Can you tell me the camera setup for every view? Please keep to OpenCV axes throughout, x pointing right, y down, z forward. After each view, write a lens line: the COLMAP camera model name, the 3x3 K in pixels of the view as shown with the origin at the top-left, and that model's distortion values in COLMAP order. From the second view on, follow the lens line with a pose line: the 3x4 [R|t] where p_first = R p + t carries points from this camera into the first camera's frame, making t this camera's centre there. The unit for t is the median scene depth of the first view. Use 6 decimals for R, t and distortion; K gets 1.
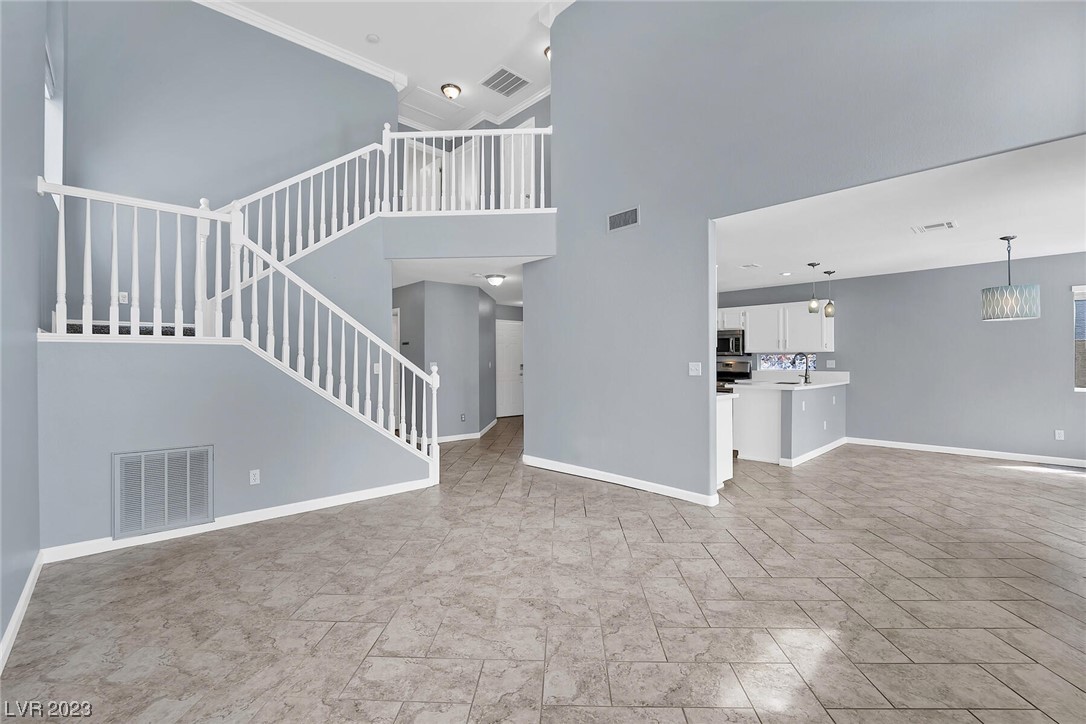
lens RADIAL K [[462.5, 0, 547.1], [0, 462.5, 356.7], [0, 0, 1]] dist [-0.023321, -0.000238]
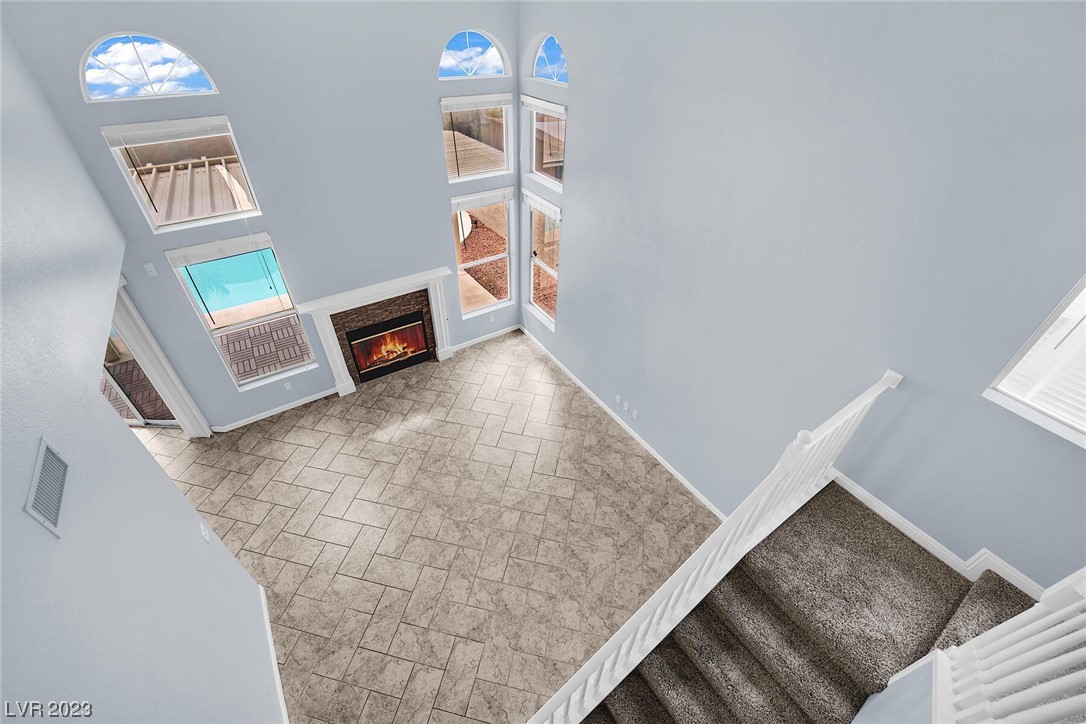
lens RADIAL K [[437.6, 0, 545.4], [0, 437.6, 358.5], [0, 0, 1]] dist [-0.033738, 0.000014]
pose [[-0.985728, -0.123085, 0.114848, -0.431168], [-0.025092, 0.782020, 0.622748, -0.928499], [-0.166464, 0.610979, -0.773947, 1.714608]]
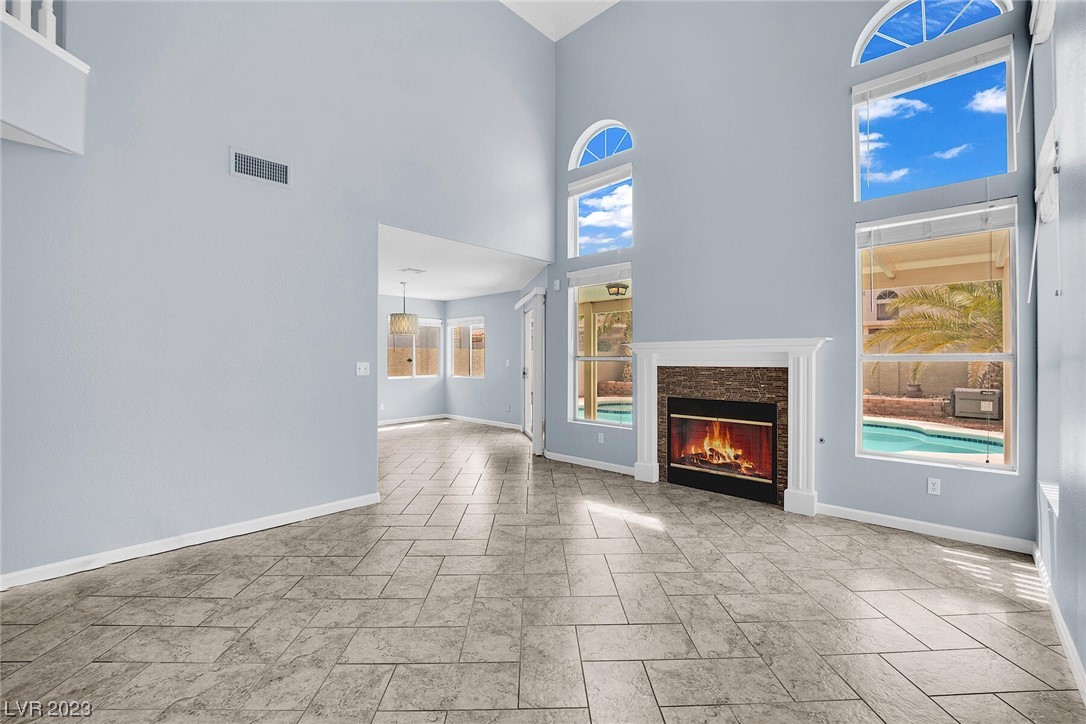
lens RADIAL K [[447.3, 0, 542.5], [0, 447.3, 360.5], [0, 0, 1]] dist [-0.025218, -0.000083]
pose [[-0.055579, 0.000533, 0.998454, -0.844871], [-0.003869, 0.999992, -0.000749, 0.010516], [-0.998447, -0.003905, -0.055576, 0.891328]]
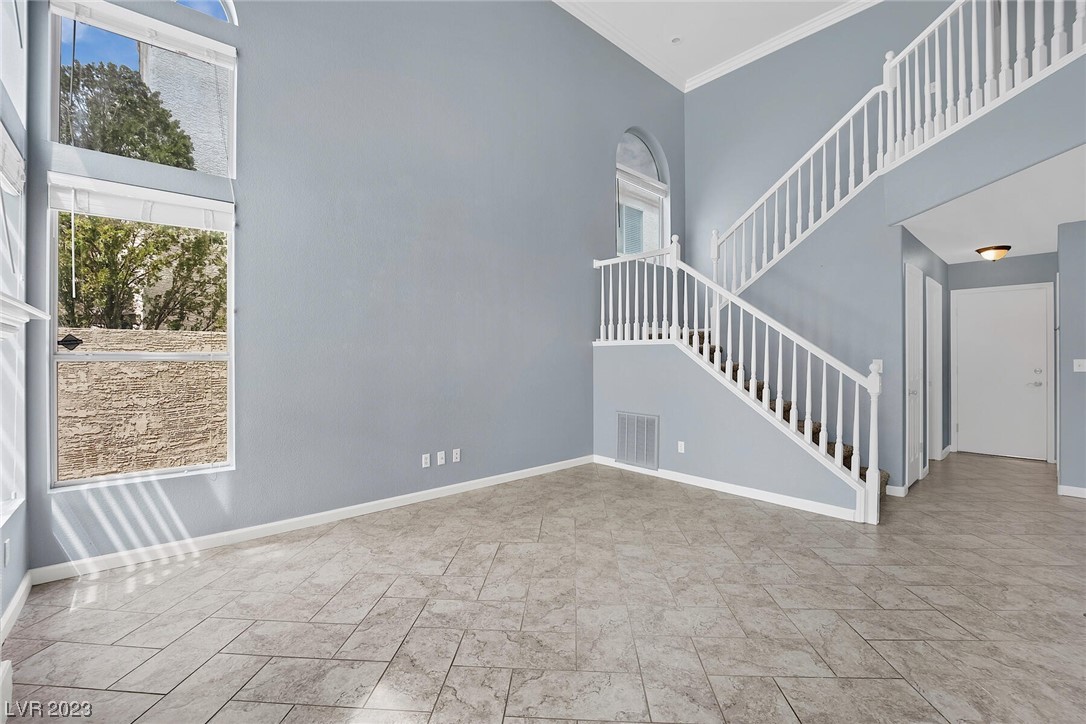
lens RADIAL K [[462.5, 0, 547.1], [0, 462.5, 356.7], [0, 0, 1]] dist [-0.023321, -0.000238]
pose [[-0.019880, 0.003316, -0.999797, 0.767638], [0.007135, 0.999970, 0.003174, 0.004339], [0.999777, -0.007070, -0.019903, 0.764358]]
